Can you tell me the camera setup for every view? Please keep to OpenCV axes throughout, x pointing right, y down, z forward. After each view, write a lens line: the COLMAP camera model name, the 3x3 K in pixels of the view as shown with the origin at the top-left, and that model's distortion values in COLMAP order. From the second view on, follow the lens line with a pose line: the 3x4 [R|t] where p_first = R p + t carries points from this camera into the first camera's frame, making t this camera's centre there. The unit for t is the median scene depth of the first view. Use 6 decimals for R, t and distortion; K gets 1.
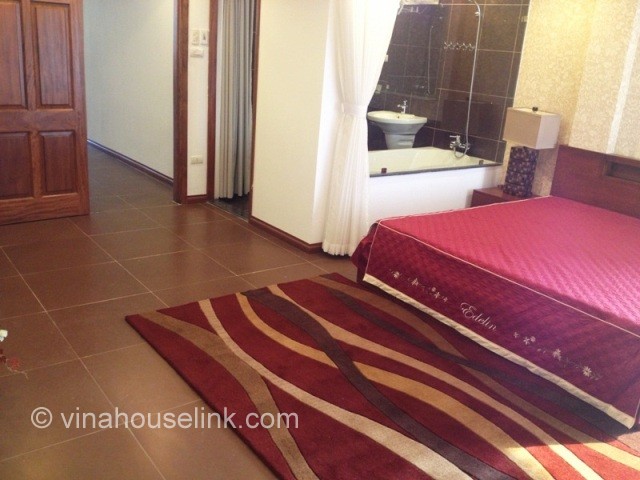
lens RADIAL K [[613.3, 0, 319.6], [0, 613.3, 239.8], [0, 0, 1]] dist [0.056091, 0.000000]
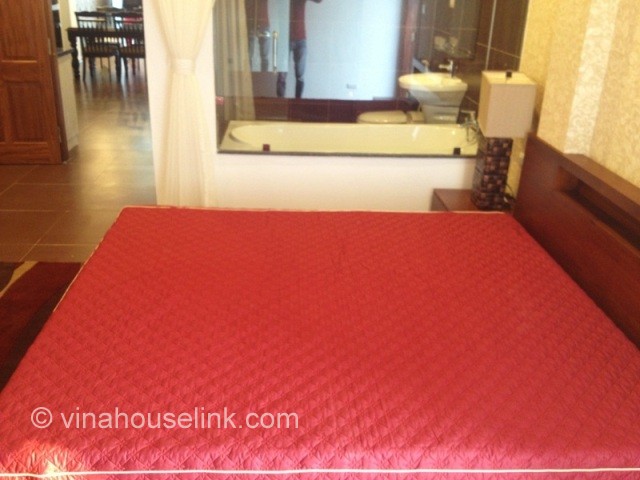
lens RADIAL K [[613.3, 0, 315.0], [0, 613.3, 237.8], [0, 0, 1]] dist [0.056091, 0.000000]
pose [[0.819040, 0.170891, -0.547695, 0.559527], [-0.140360, 0.985285, 0.097530, -0.078382], [0.556303, -0.003006, 0.830974, 0.355185]]
